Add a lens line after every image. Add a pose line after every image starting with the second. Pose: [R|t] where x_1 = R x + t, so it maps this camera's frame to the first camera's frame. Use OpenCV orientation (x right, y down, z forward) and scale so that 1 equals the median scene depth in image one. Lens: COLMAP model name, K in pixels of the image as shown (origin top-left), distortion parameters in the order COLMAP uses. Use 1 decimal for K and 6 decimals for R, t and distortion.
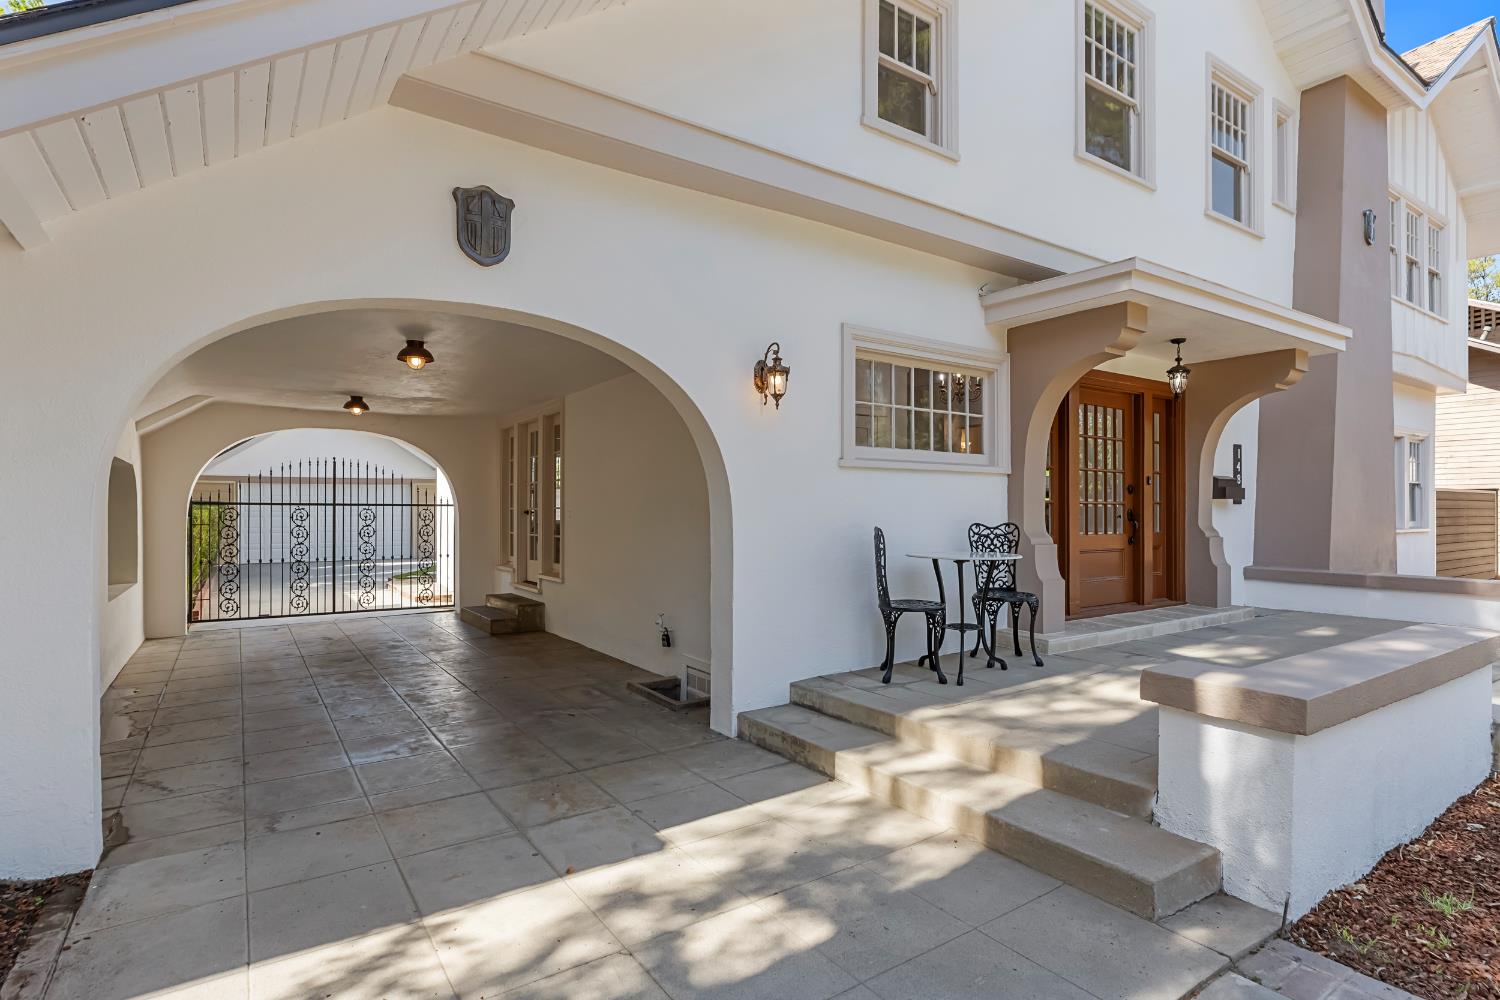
lens RADIAL K [[753.9, 0, 746.4], [0, 753.9, 515.0], [0, 0, 1]] dist [0.002948, 0.000076]
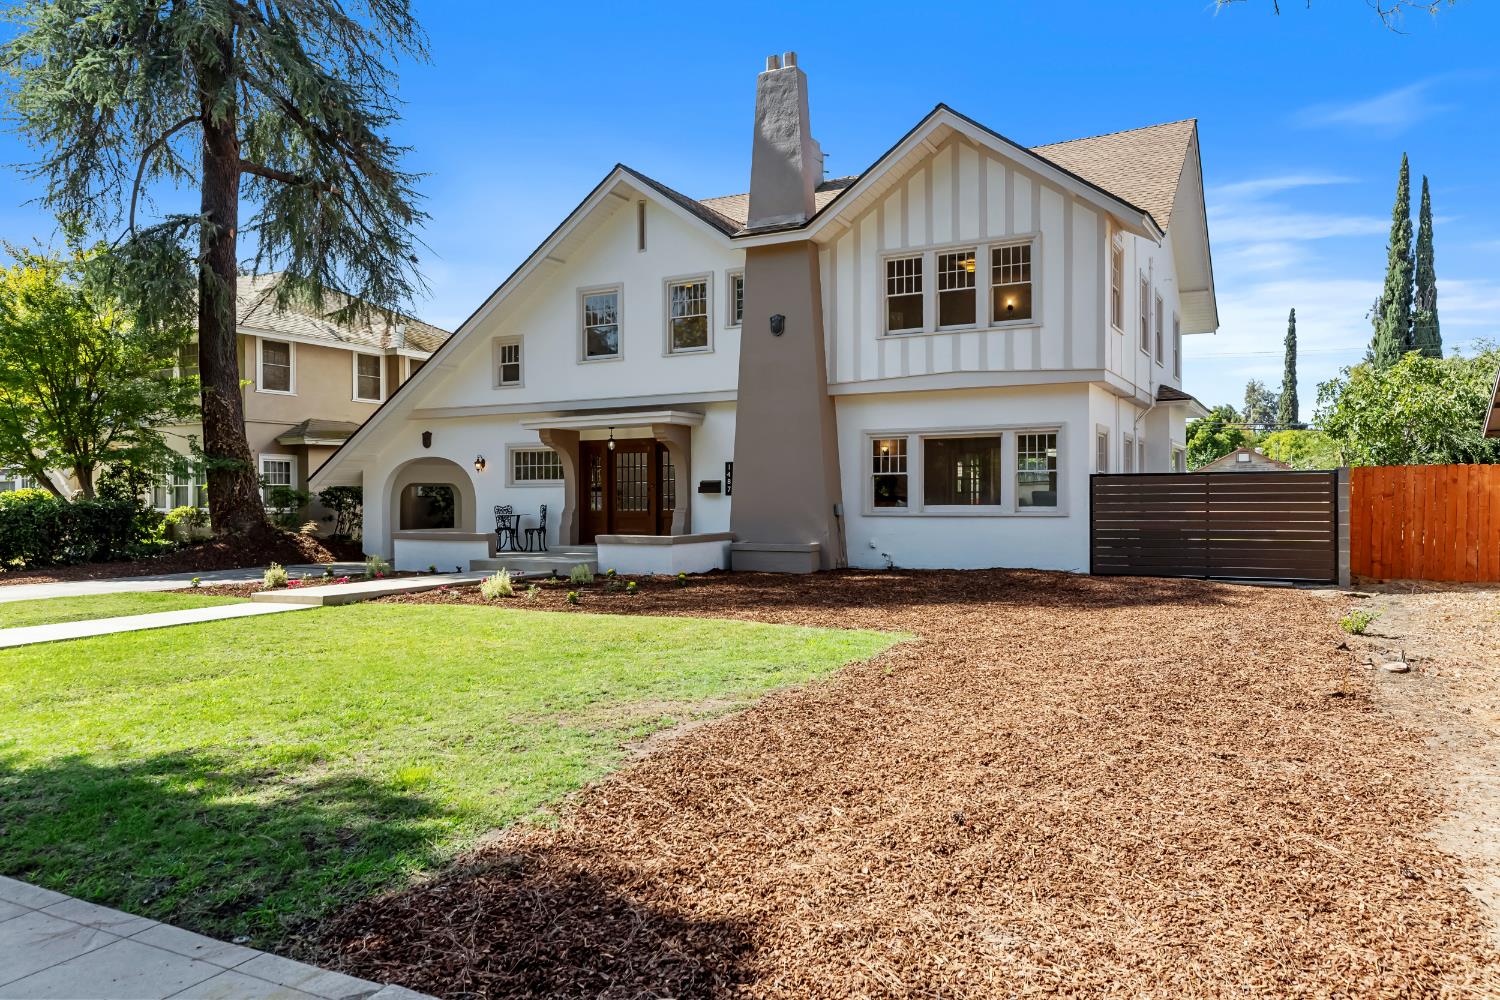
lens RADIAL K [[1028.8, 0, 759.8], [0, 1028.8, 499.5], [0, 0, 1]] dist [0.006021, -0.001801]
pose [[0.479970, -0.001402, -0.877284, 3.227095], [0.004154, 0.999991, 0.000674, -0.005975], [0.877275, -0.003968, 0.479971, -0.127441]]
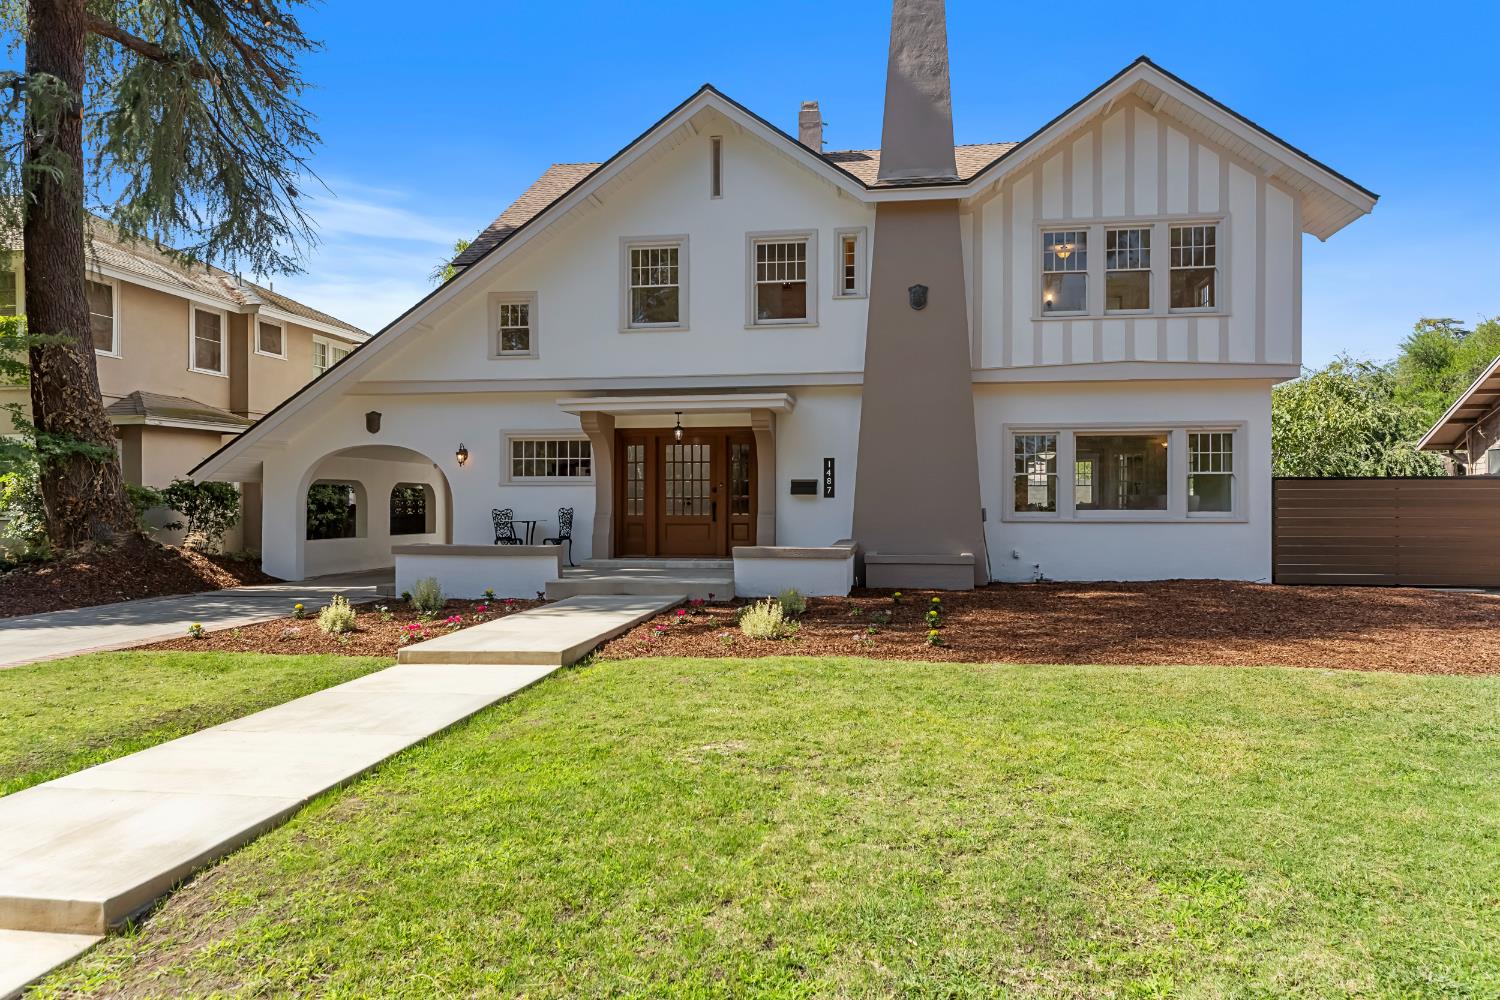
lens RADIAL K [[964.8, 0, 756.3], [0, 964.8, 499.1], [0, 0, 1]] dist [0.010574, -0.000898]
pose [[0.743374, -0.002343, -0.668872, 2.089791], [-0.000522, 0.999992, -0.004083, -0.003150], [0.668876, 0.003384, 0.743366, -0.606606]]
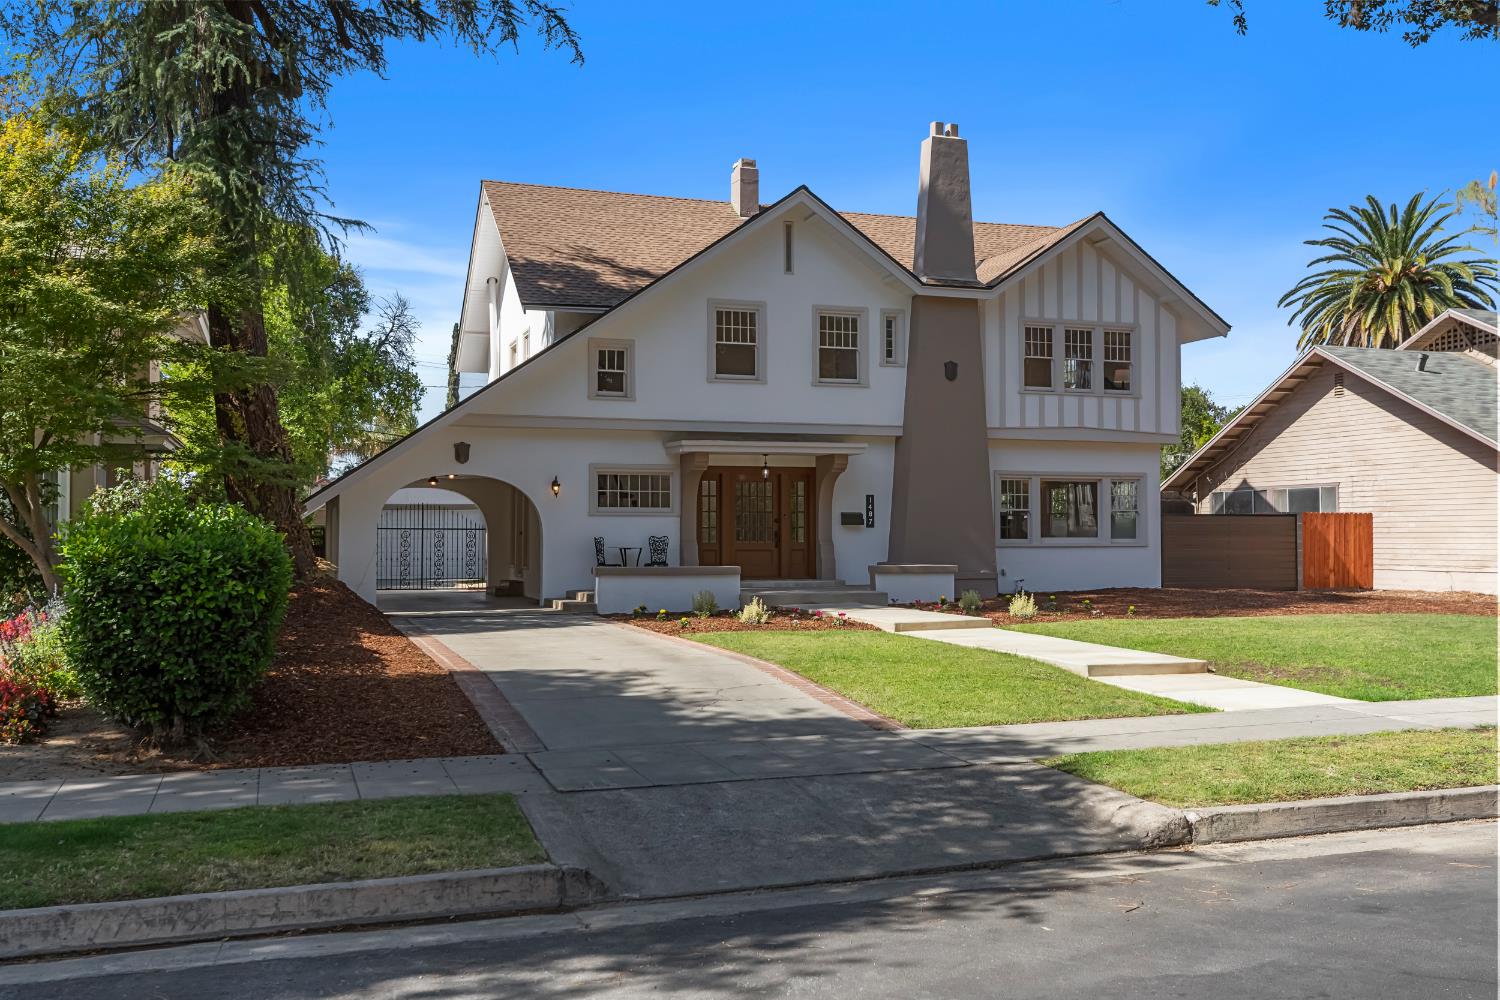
lens RADIAL K [[1362.1, 0, 742.4], [0, 1362.1, 499.5], [0, 0, 1]] dist [-0.008290, 0.000000]
pose [[0.964544, -0.007344, -0.263819, 1.395368], [-0.000269, 0.999585, -0.028807, 0.015348], [0.263921, 0.027857, 0.964142, -2.579747]]
